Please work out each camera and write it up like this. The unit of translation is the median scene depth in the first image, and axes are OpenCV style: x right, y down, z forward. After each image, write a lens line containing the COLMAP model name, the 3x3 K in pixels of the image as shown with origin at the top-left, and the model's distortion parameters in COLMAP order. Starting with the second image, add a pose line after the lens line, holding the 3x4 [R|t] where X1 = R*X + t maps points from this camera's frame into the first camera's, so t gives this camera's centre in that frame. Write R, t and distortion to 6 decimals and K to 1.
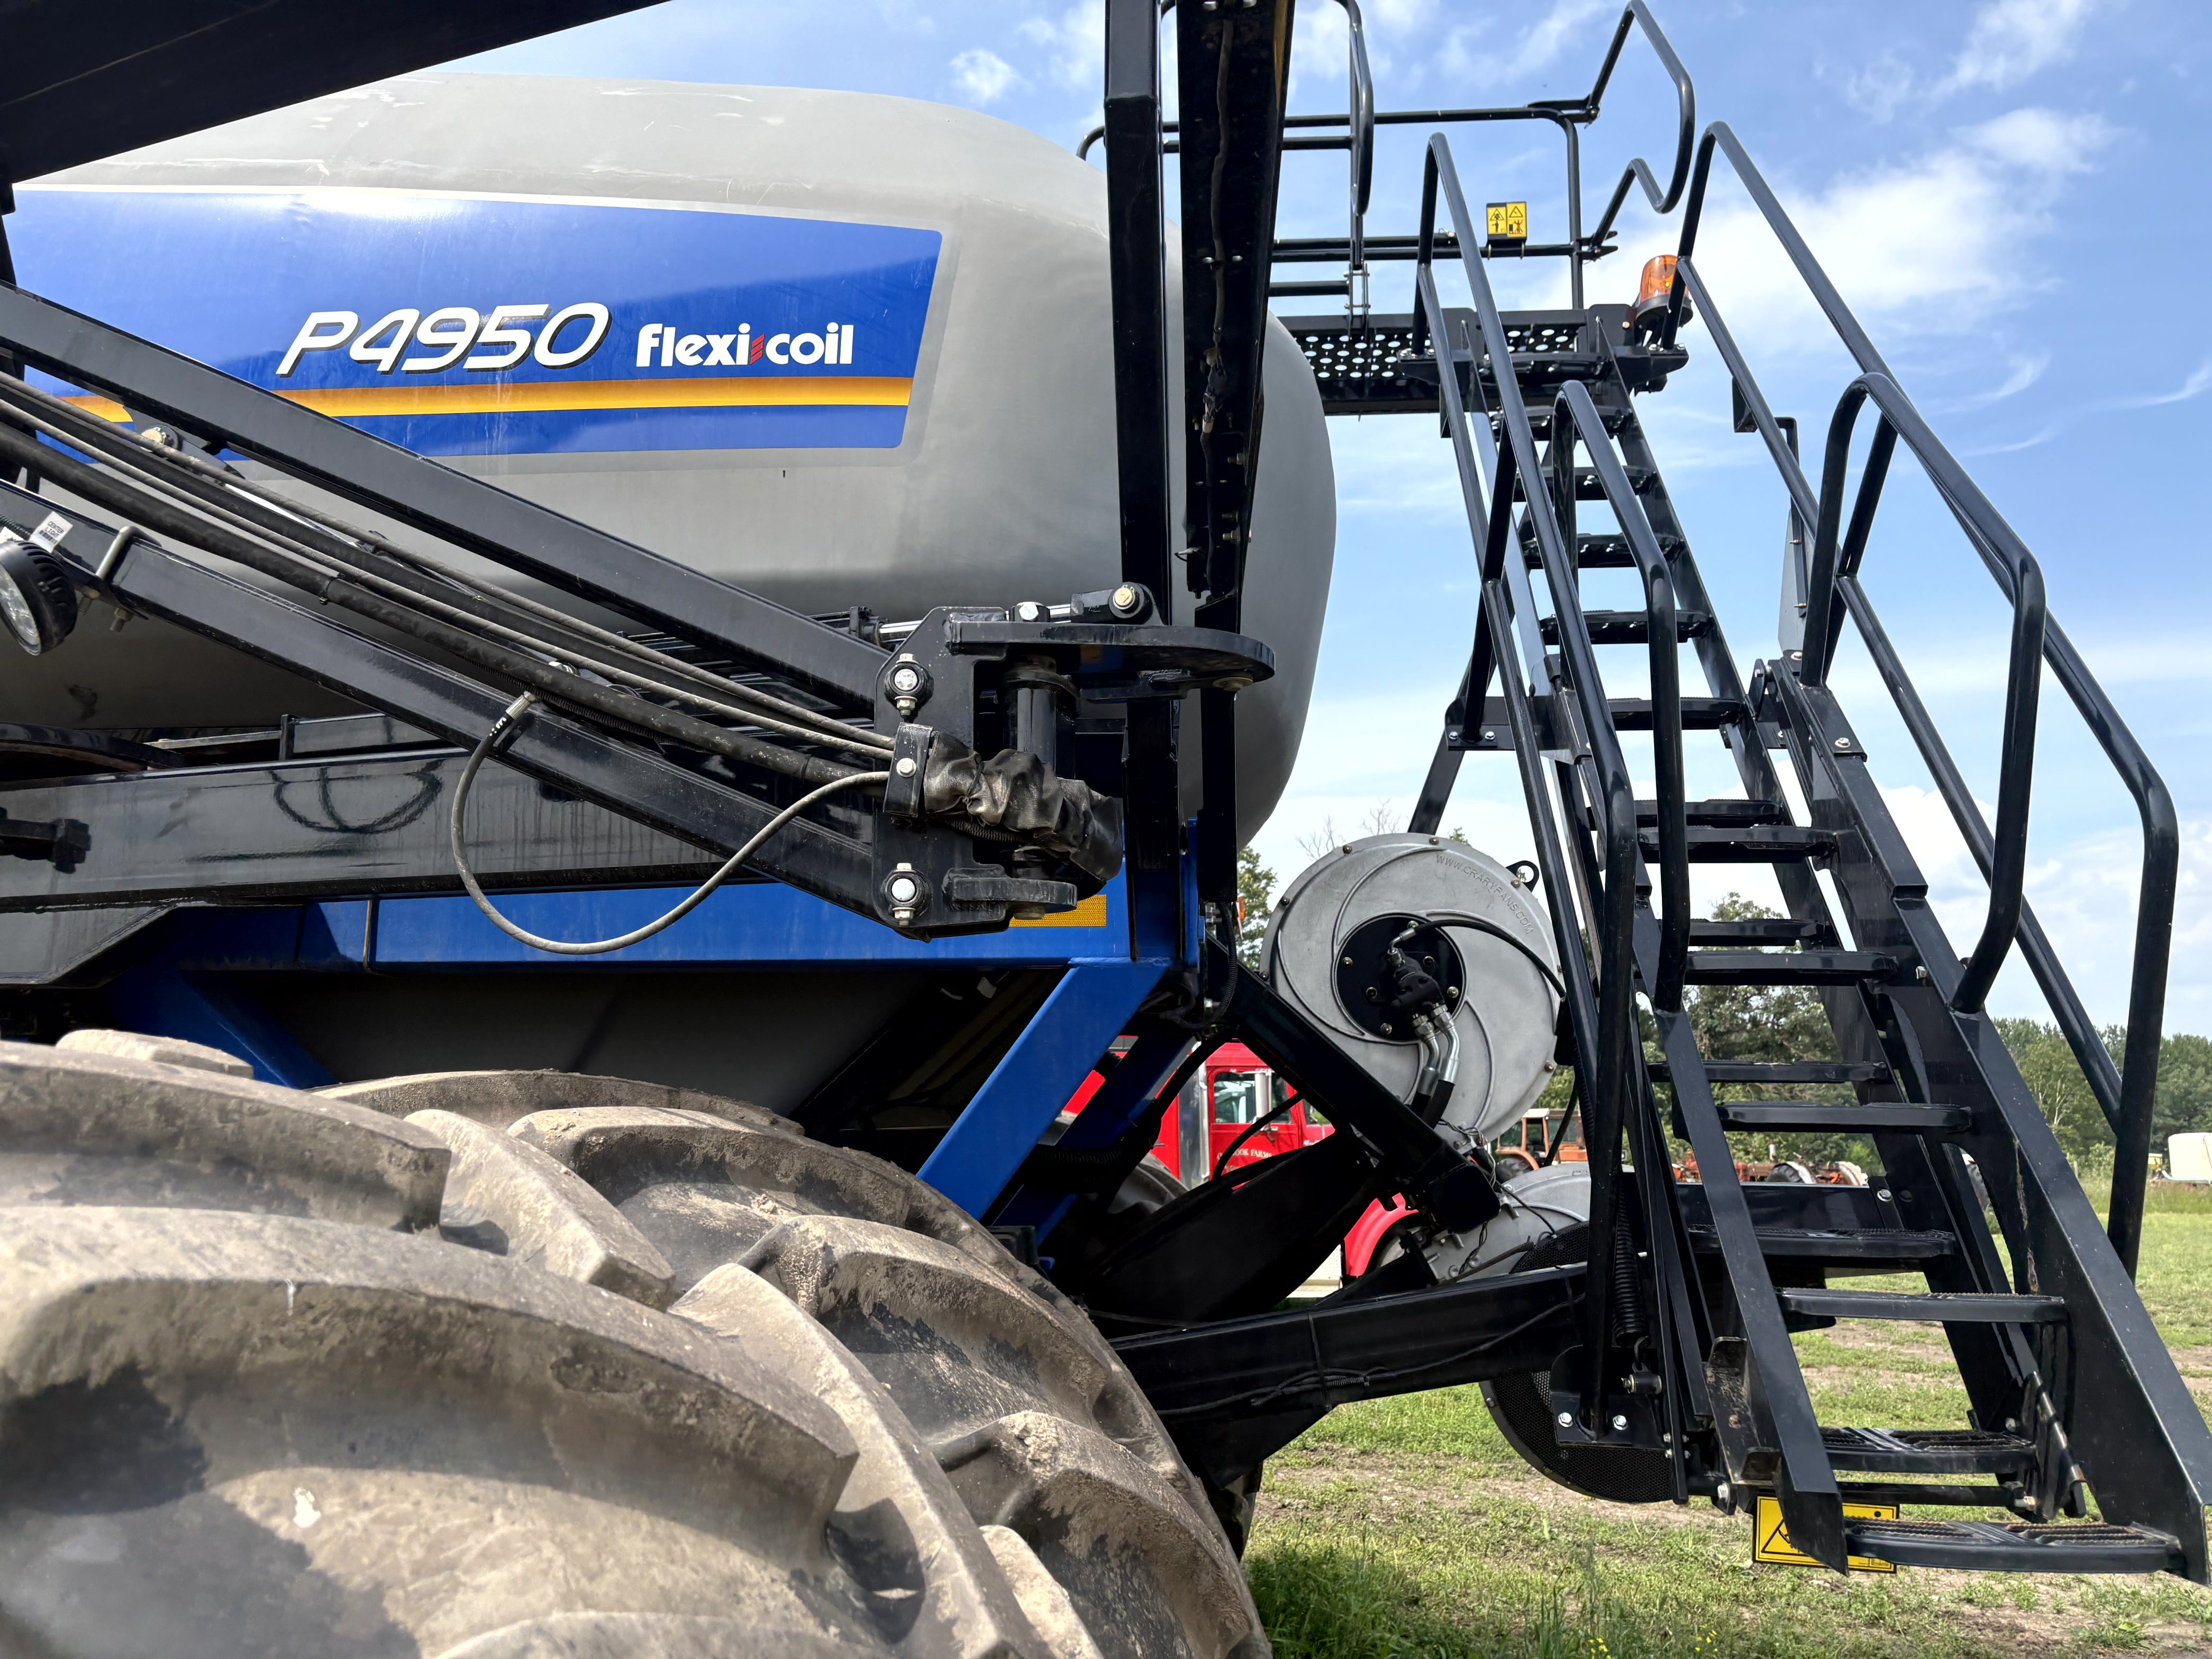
lens RADIAL K [[1670.6, 0, 1094.2], [0, 1670.6, 843.9], [0, 0, 1]] dist [0.050896, -0.053142]
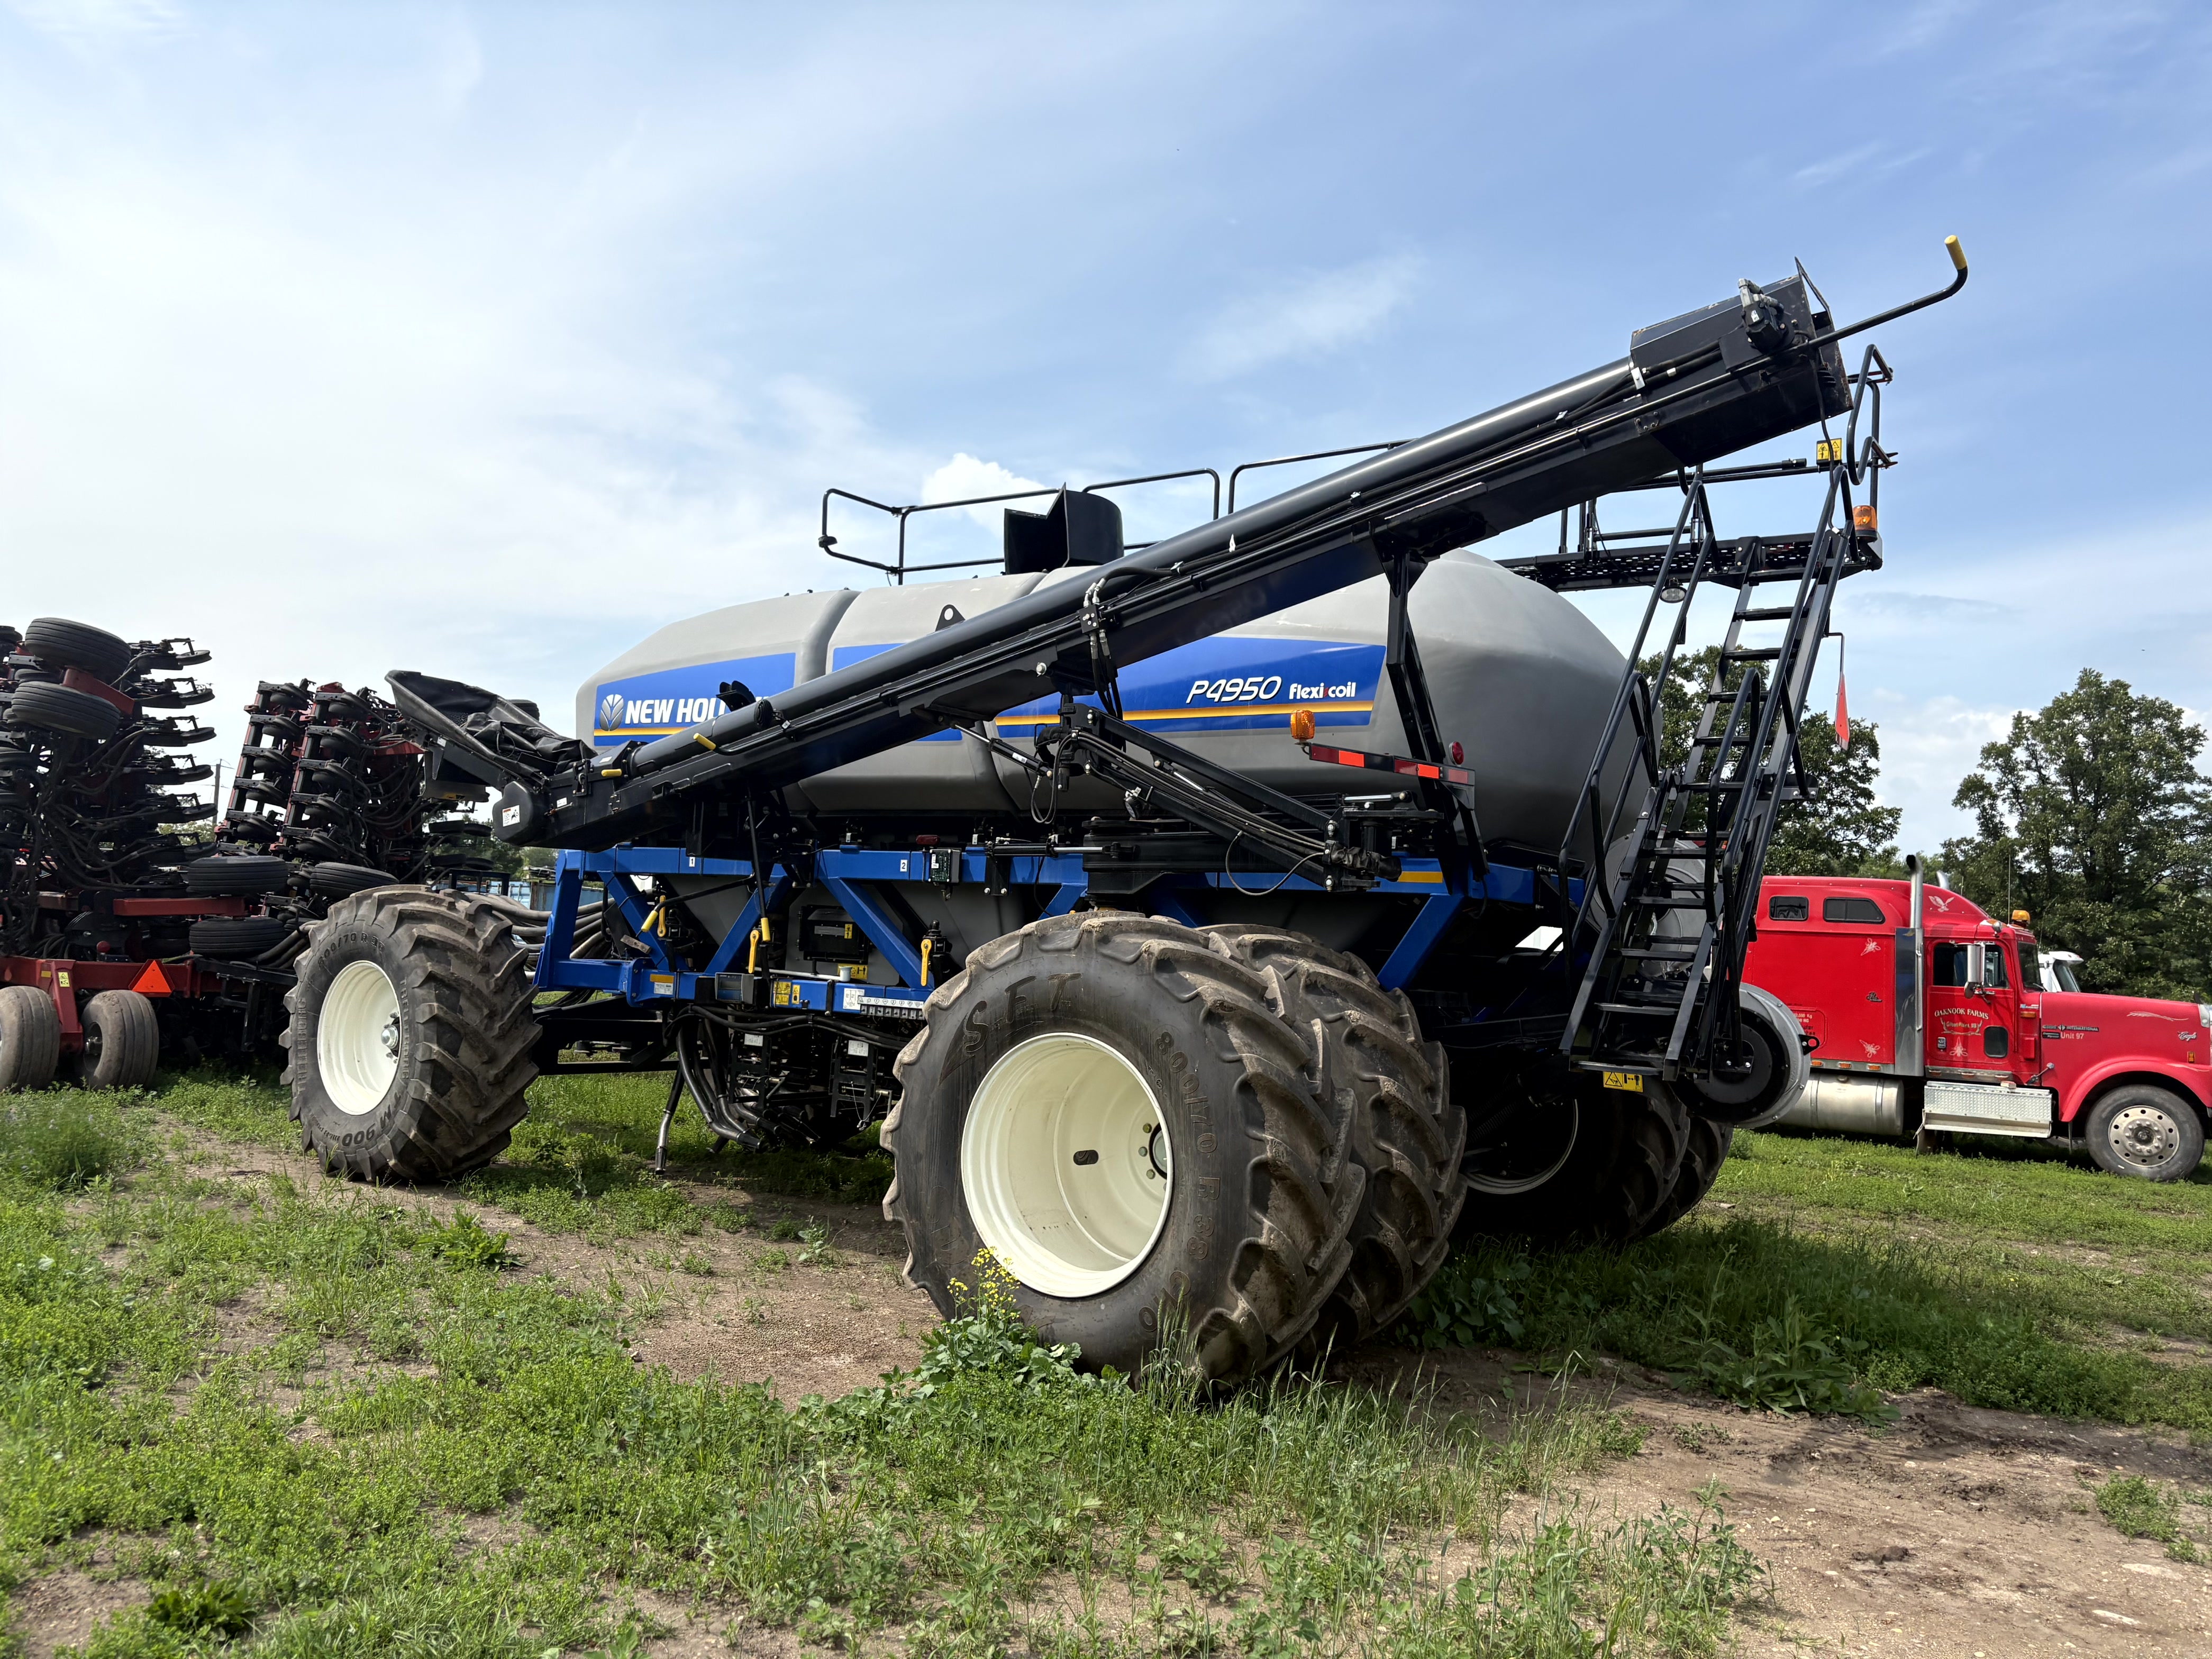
lens RADIAL K [[1670.6, 0, 1104.9], [0, 1670.6, 814.6], [0, 0, 1]] dist [0.050896, -0.053142]
pose [[0.868516, 0.000946, -0.495660, 1.299968], [0.033706, 0.997571, 0.060966, -0.367255], [0.494514, -0.069657, 0.866374, -2.505758]]
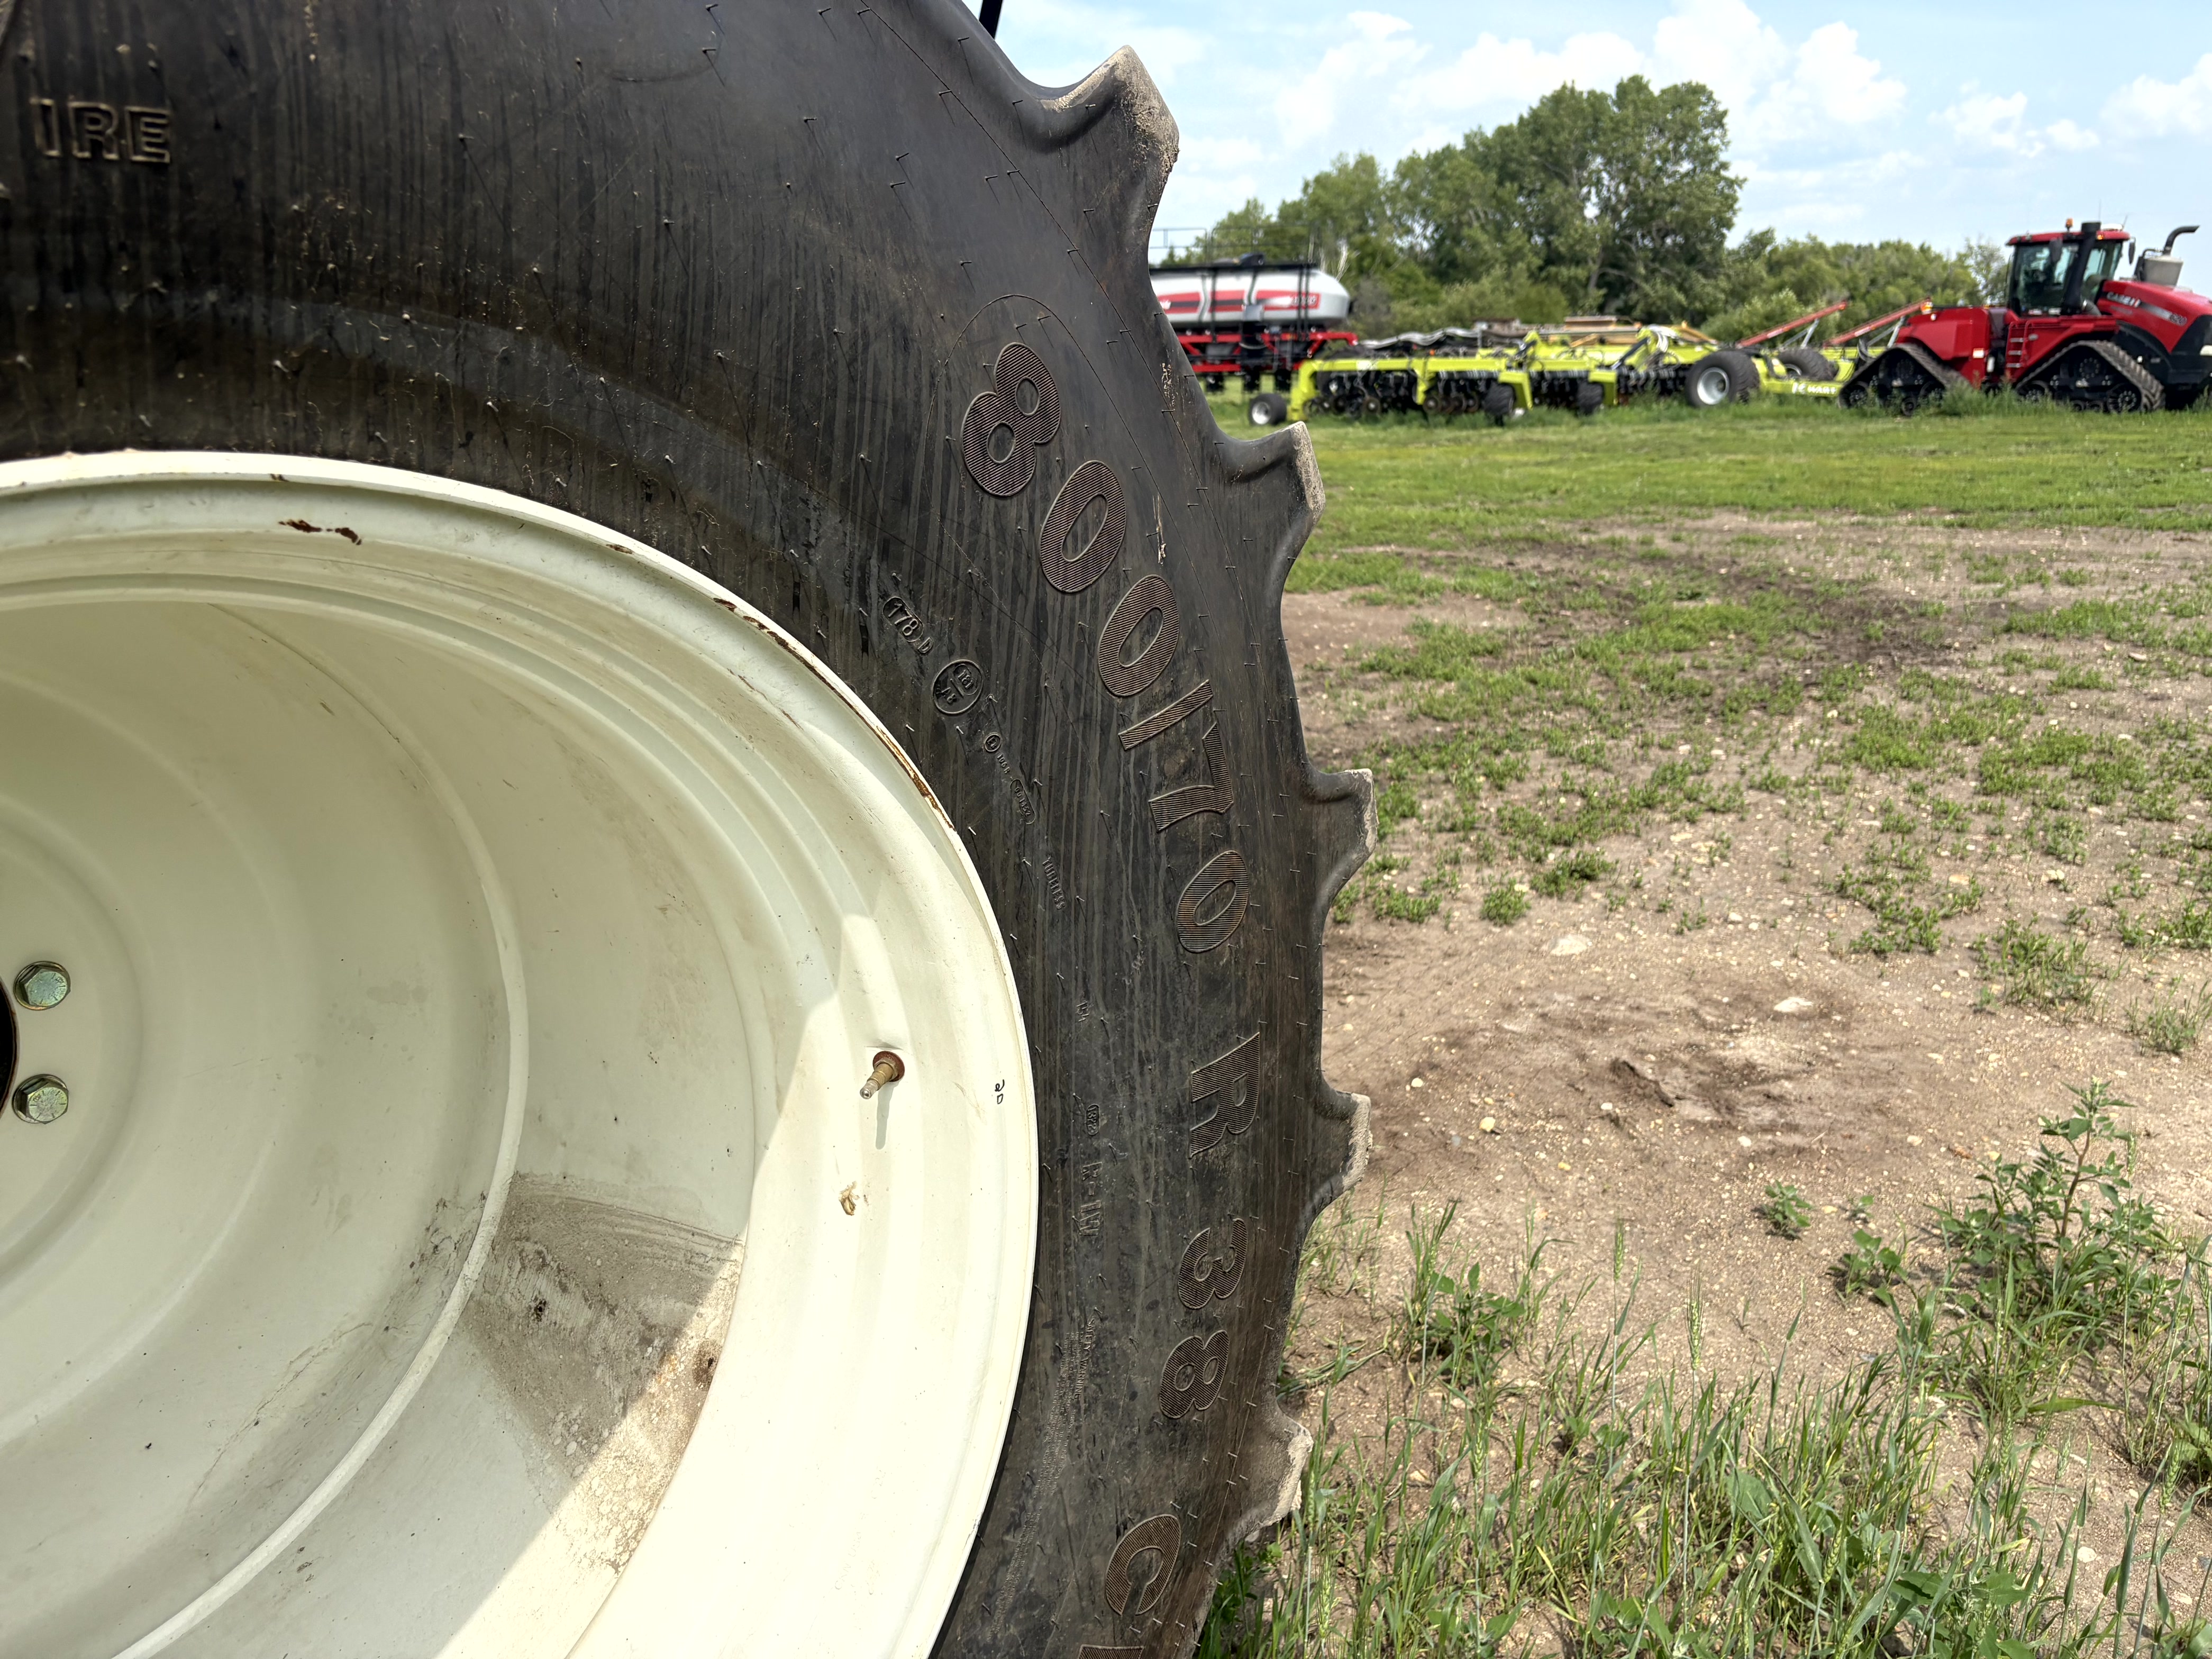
lens RADIAL K [[1670.6, 0, 1094.3], [0, 1670.6, 818.5], [0, 0, 1]] dist [0.050896, -0.053142]
pose [[0.591069, -0.225924, 0.774335, -0.602395], [-0.126326, 0.922202, 0.365494, 0.196440], [-0.796667, -0.313851, 0.516545, 0.003654]]
